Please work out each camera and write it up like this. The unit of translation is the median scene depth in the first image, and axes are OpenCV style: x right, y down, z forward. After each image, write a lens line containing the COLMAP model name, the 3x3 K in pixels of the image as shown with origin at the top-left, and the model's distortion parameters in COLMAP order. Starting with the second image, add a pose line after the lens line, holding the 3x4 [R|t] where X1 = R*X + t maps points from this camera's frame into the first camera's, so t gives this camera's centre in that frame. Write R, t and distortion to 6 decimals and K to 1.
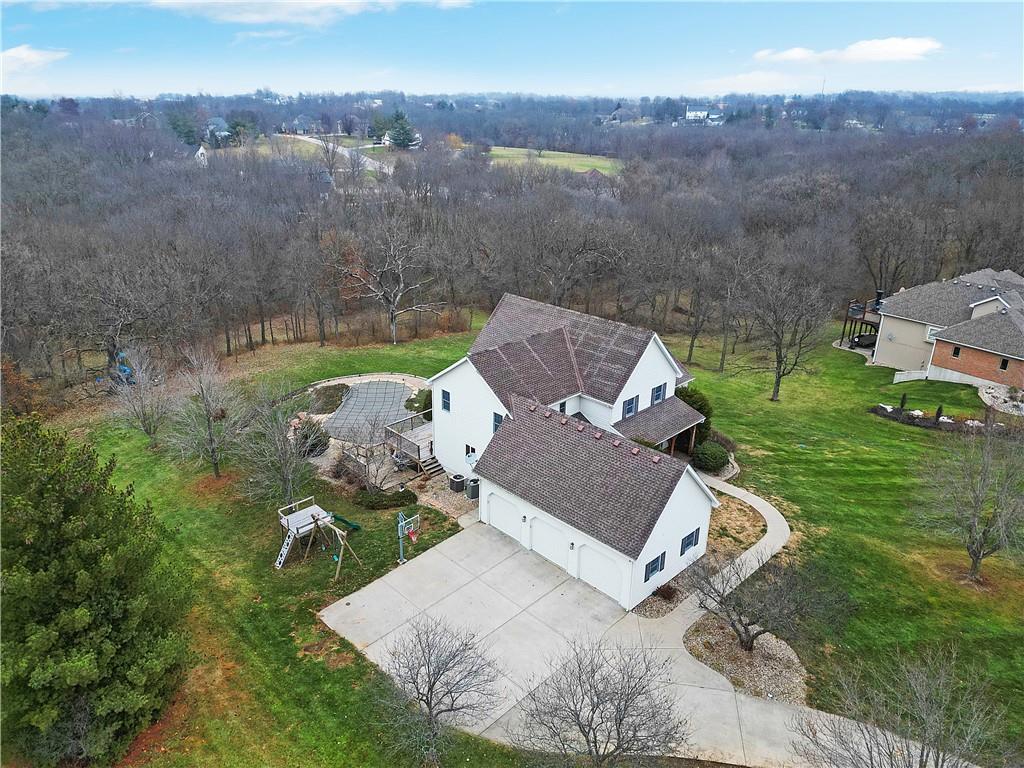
lens RADIAL K [[721.6, 0, 501.5], [0, 721.6, 381.0], [0, 0, 1]] dist [0.047307, -0.032881]
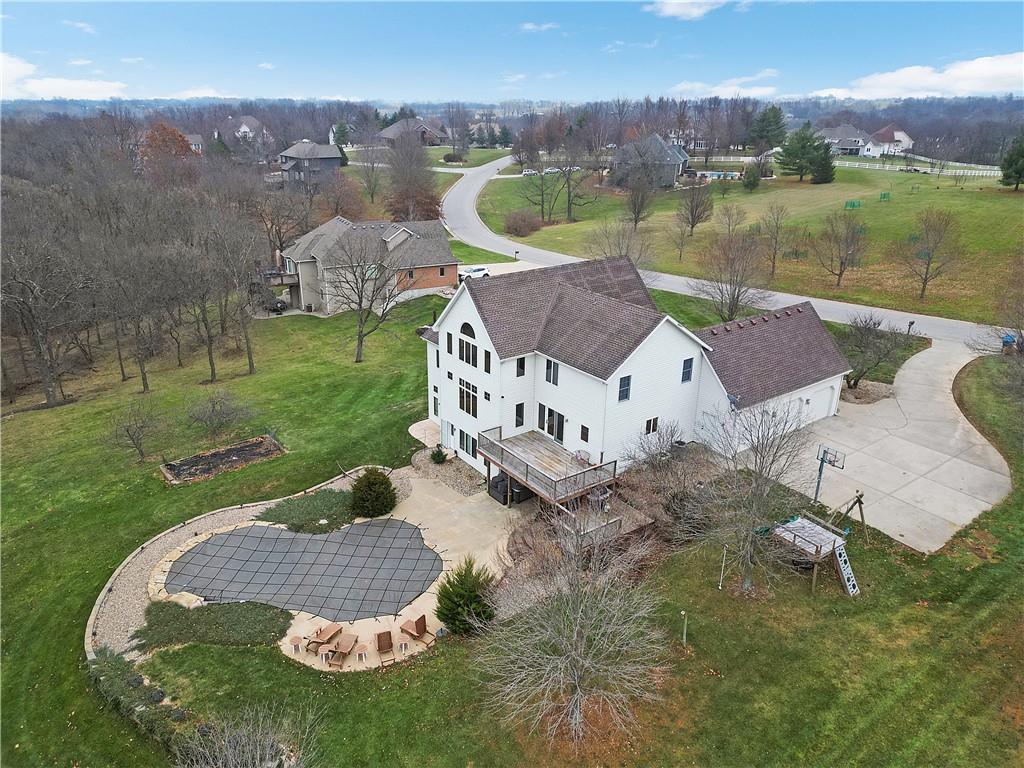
lens RADIAL K [[687.1, 0, 515.5], [0, 687.1, 383.1], [0, 0, 1]] dist [0.030848, -0.000224]
pose [[0.139121, -0.370142, 0.918499, -0.910803], [0.362215, 0.882266, 0.300678, -0.291631], [-0.921654, 0.290864, 0.256813, 1.008059]]
